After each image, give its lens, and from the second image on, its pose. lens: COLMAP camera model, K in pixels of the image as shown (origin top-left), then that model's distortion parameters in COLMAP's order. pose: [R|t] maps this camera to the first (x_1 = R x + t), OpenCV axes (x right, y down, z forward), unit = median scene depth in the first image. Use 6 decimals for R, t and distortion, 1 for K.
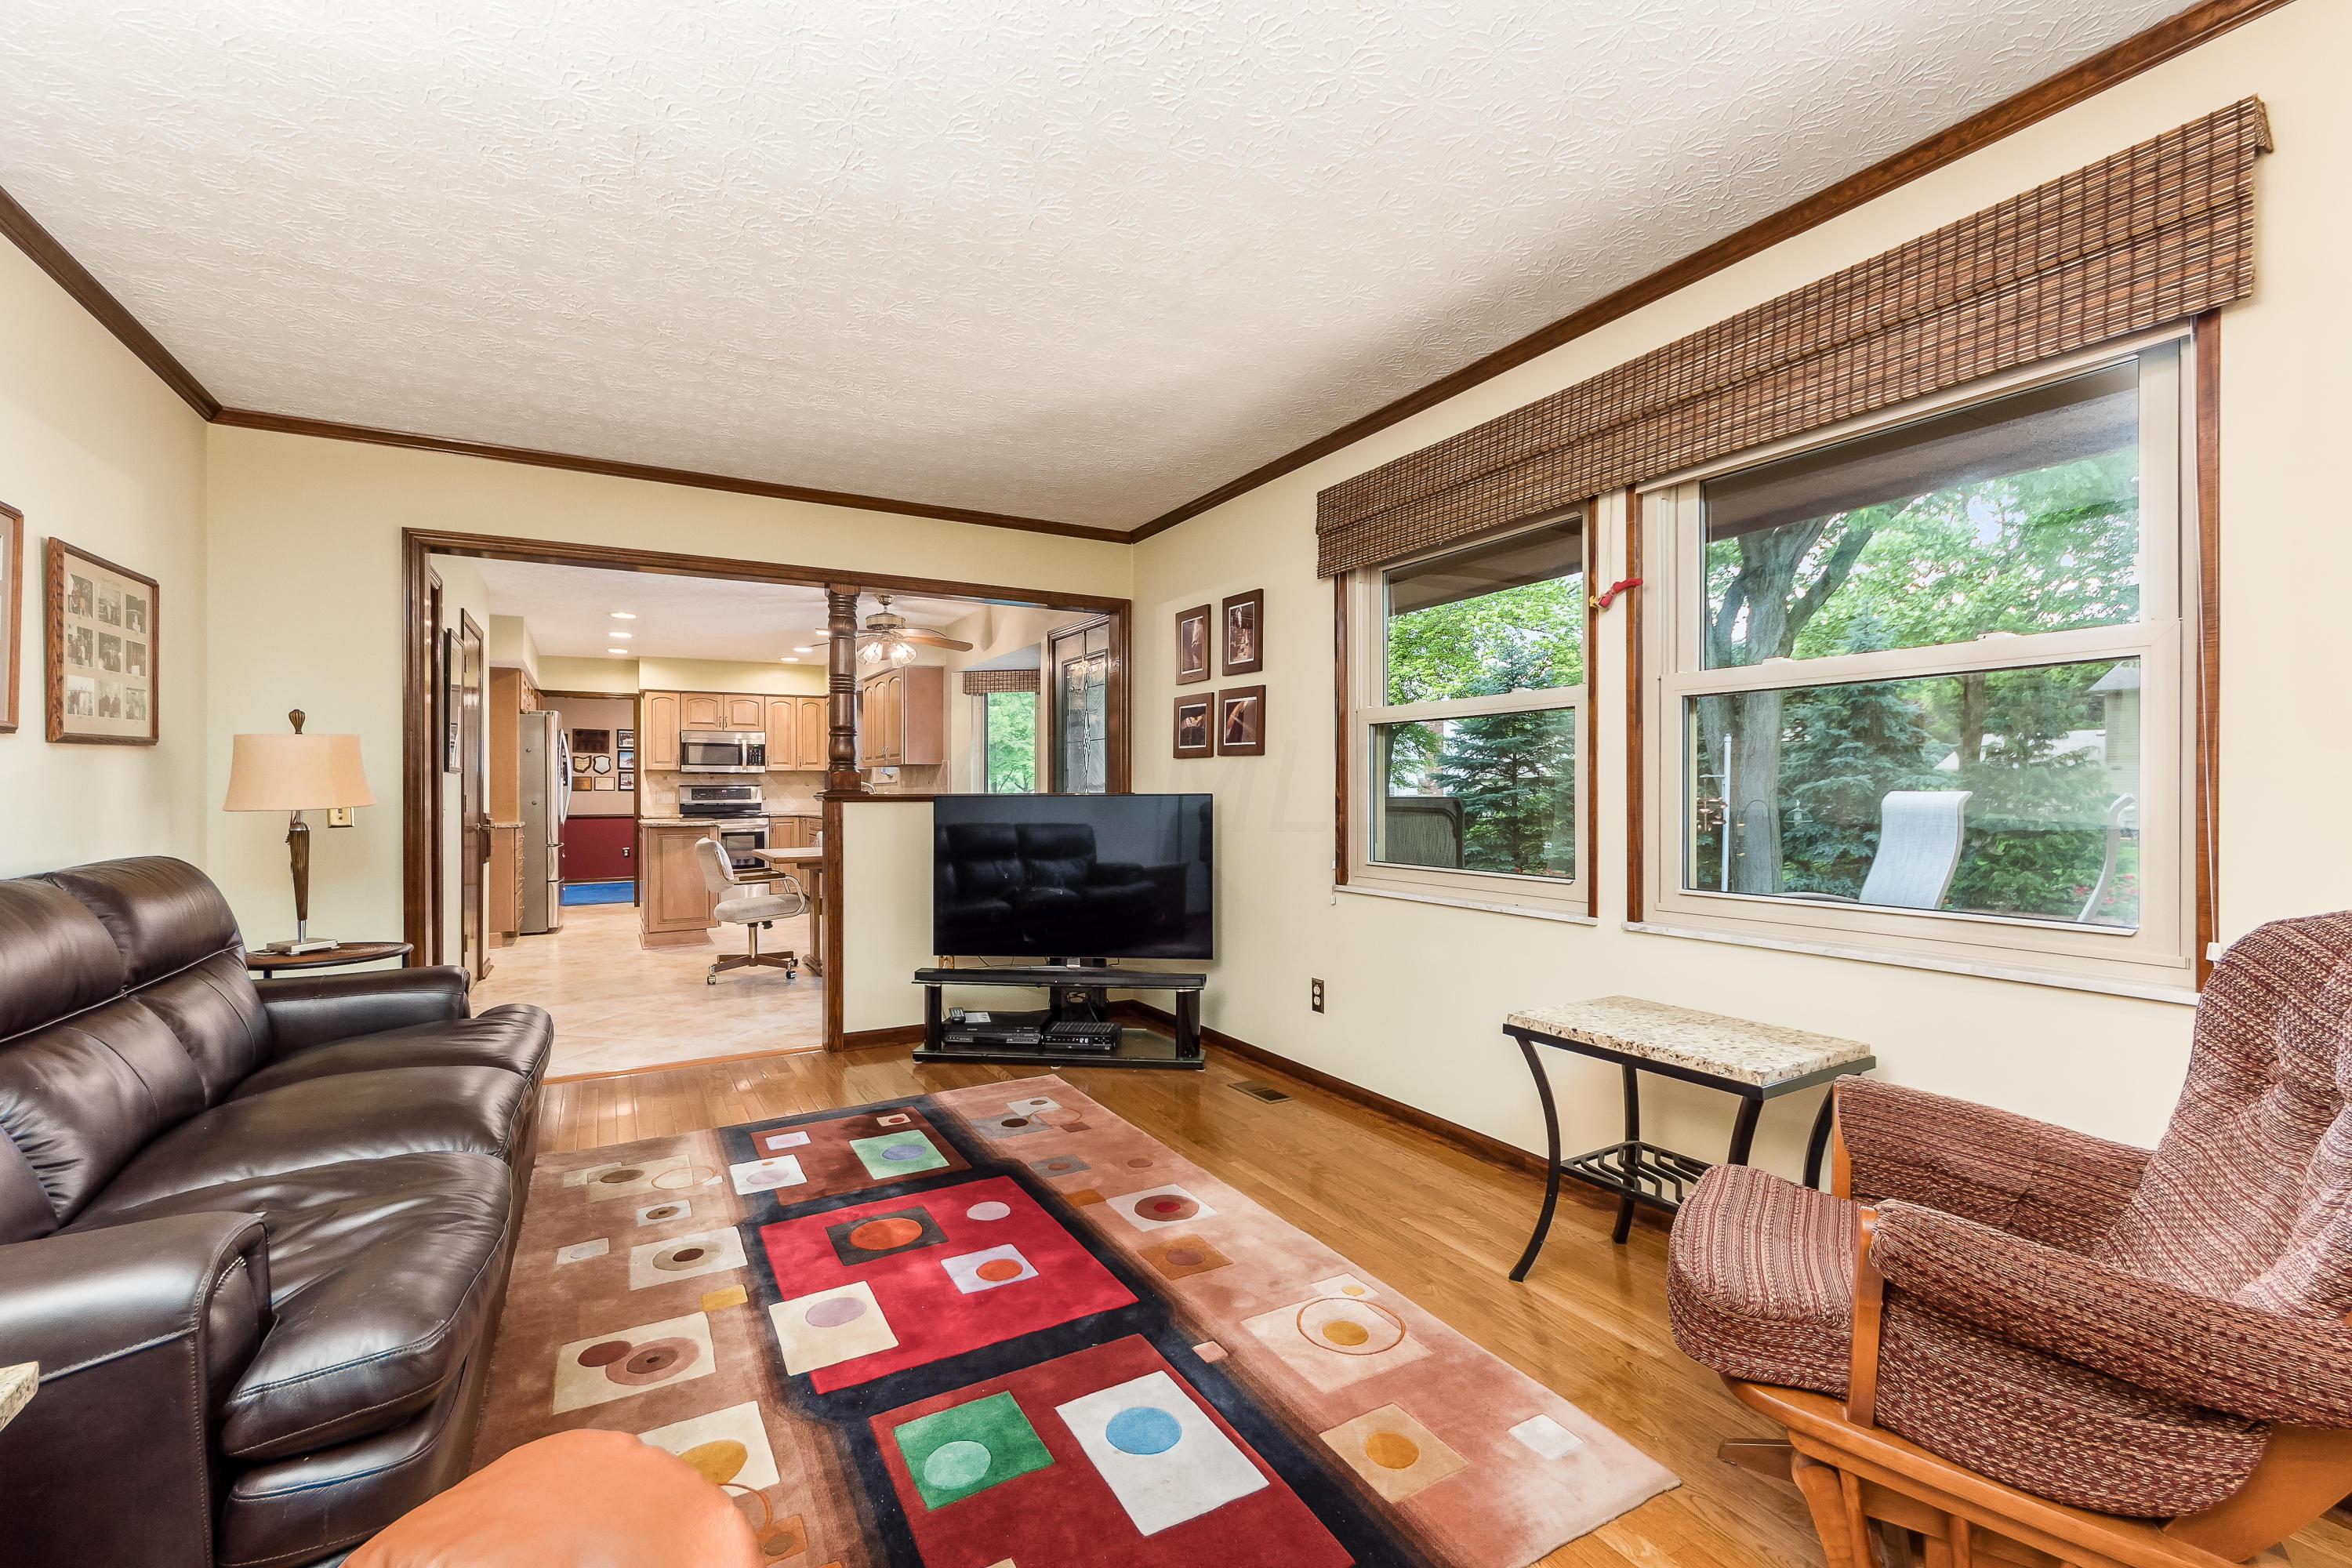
lens RADIAL K [[953.0, 0, 1149.1], [0, 953.0, 769.7], [0, 0, 1]] dist [-0.000703, -0.000899]
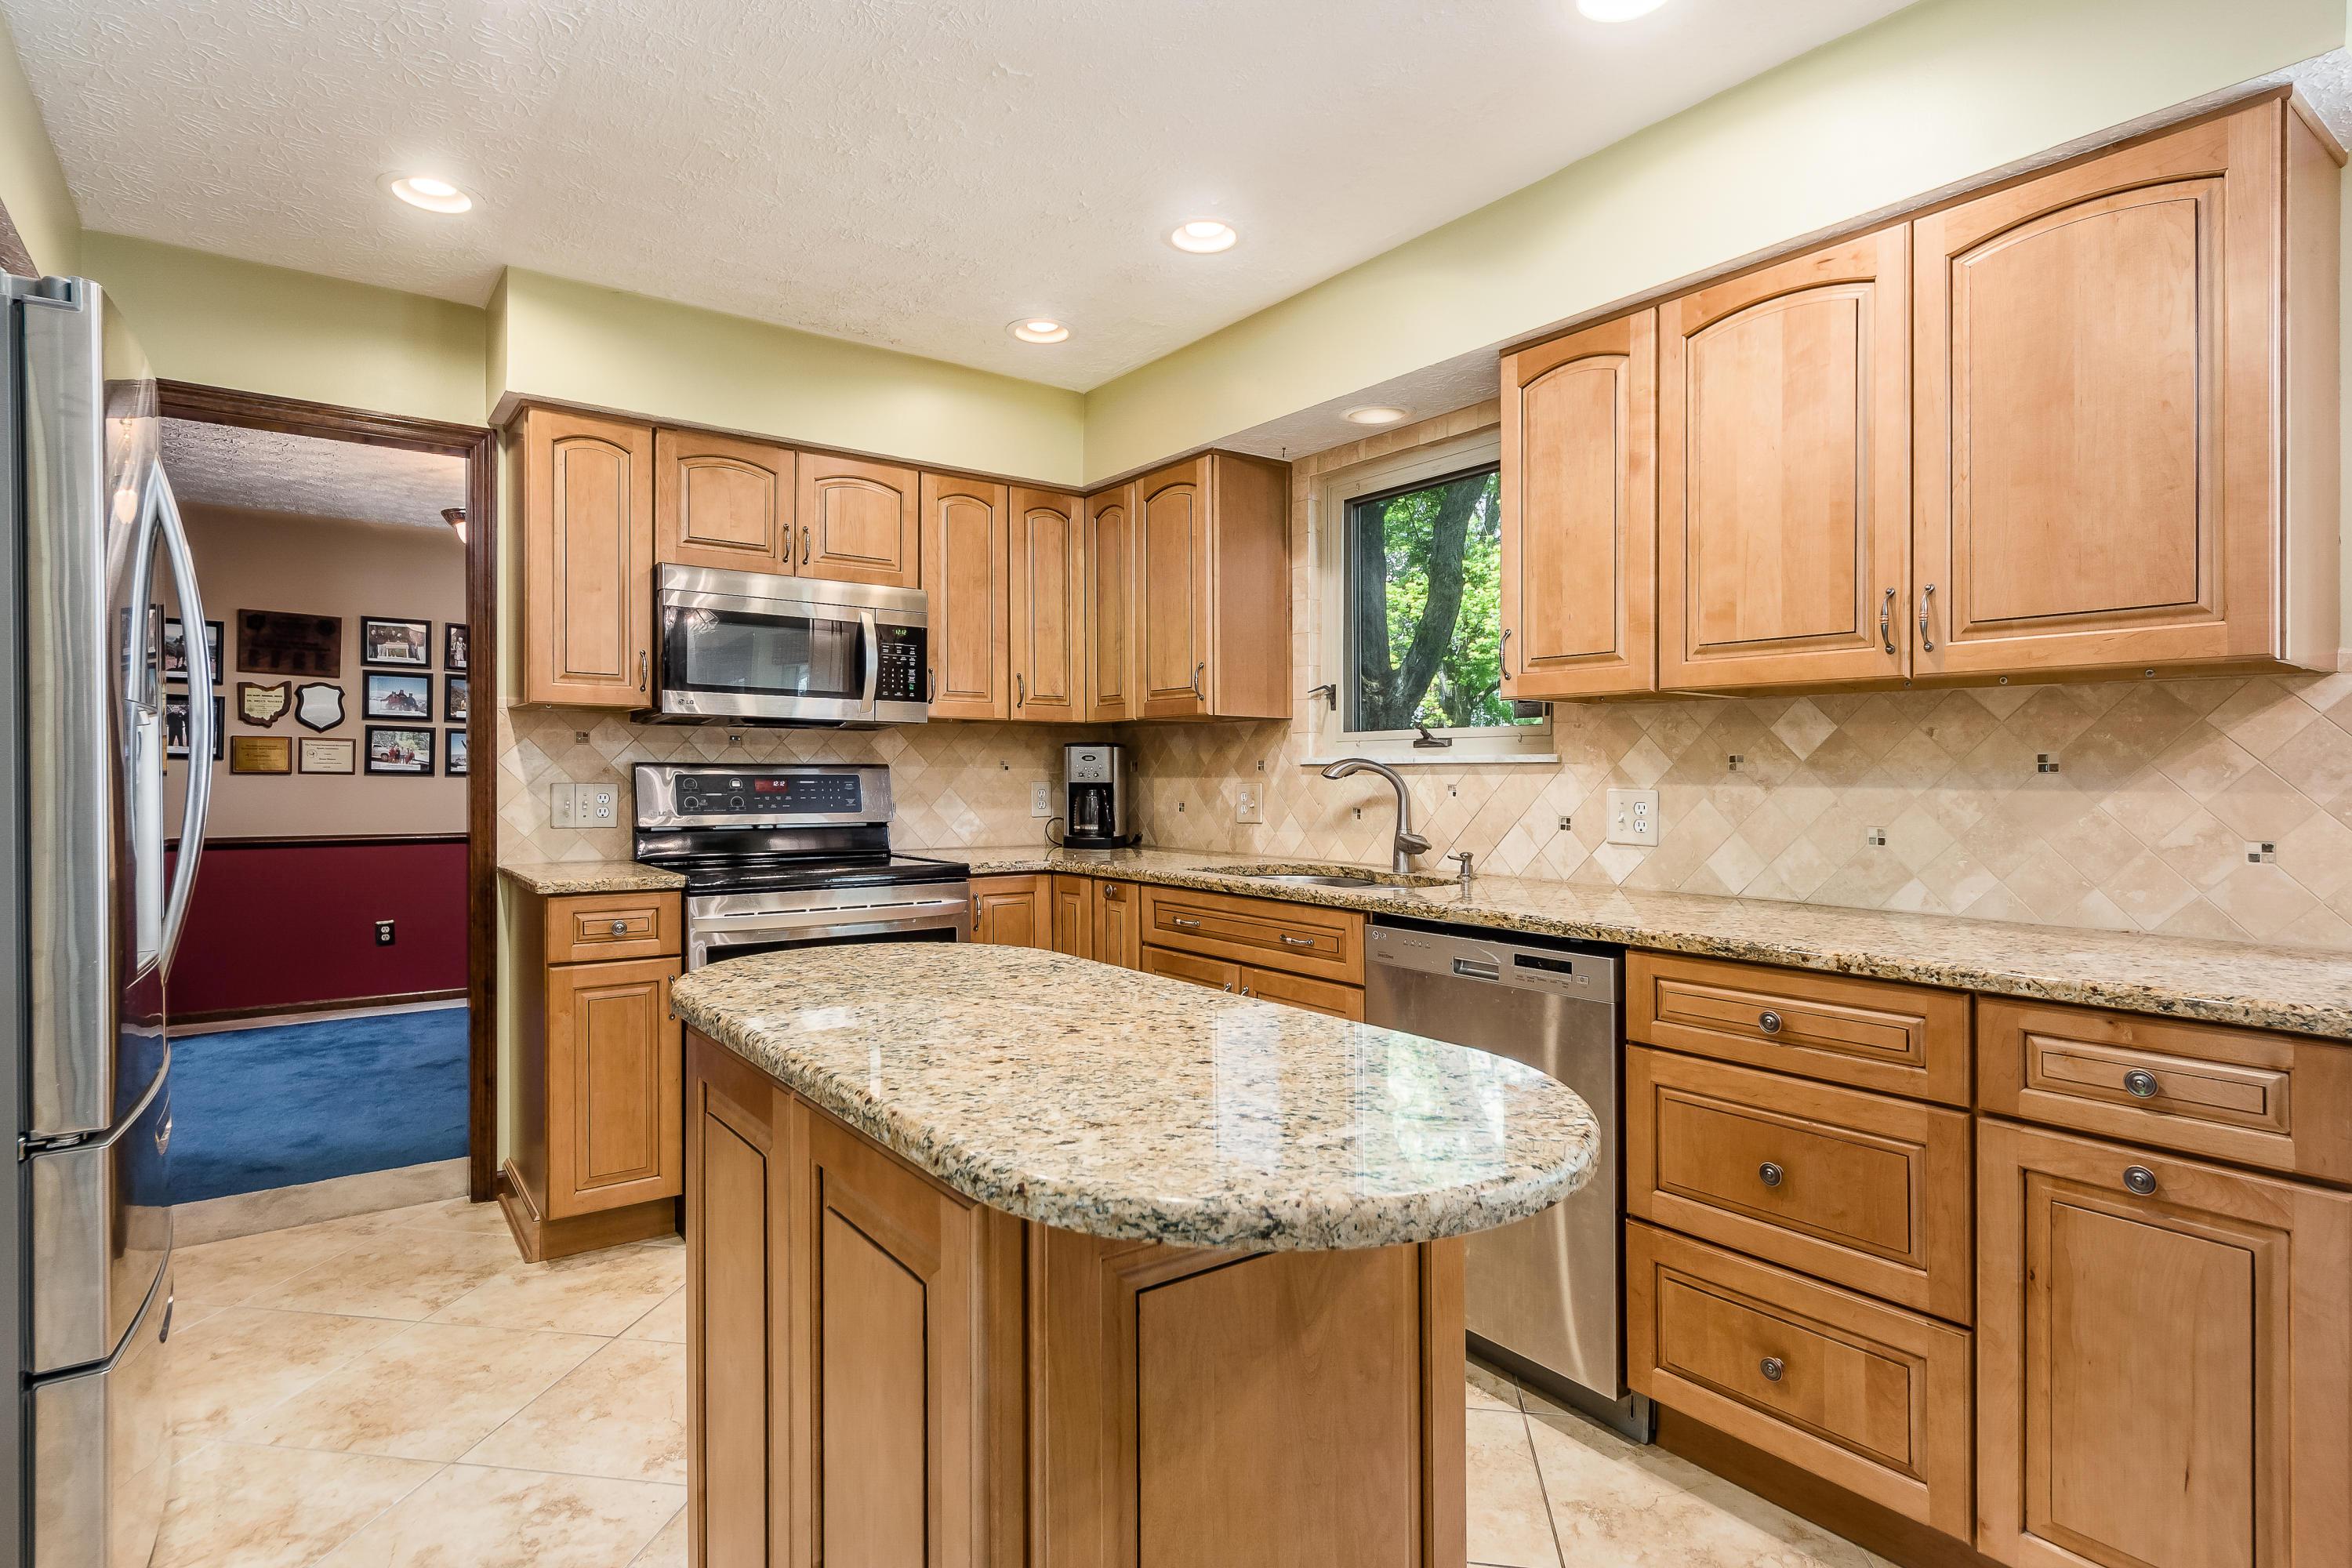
lens RADIAL K [[1199.3, 0, 1174.2], [0, 1199.3, 772.3], [0, 0, 1]] dist [0.004774, 0.000827]
pose [[0.993606, 0.012438, 0.112220, -0.370122], [-0.014546, 0.999732, 0.017990, 0.010447], [-0.111967, -0.019508, 0.993520, 0.619020]]
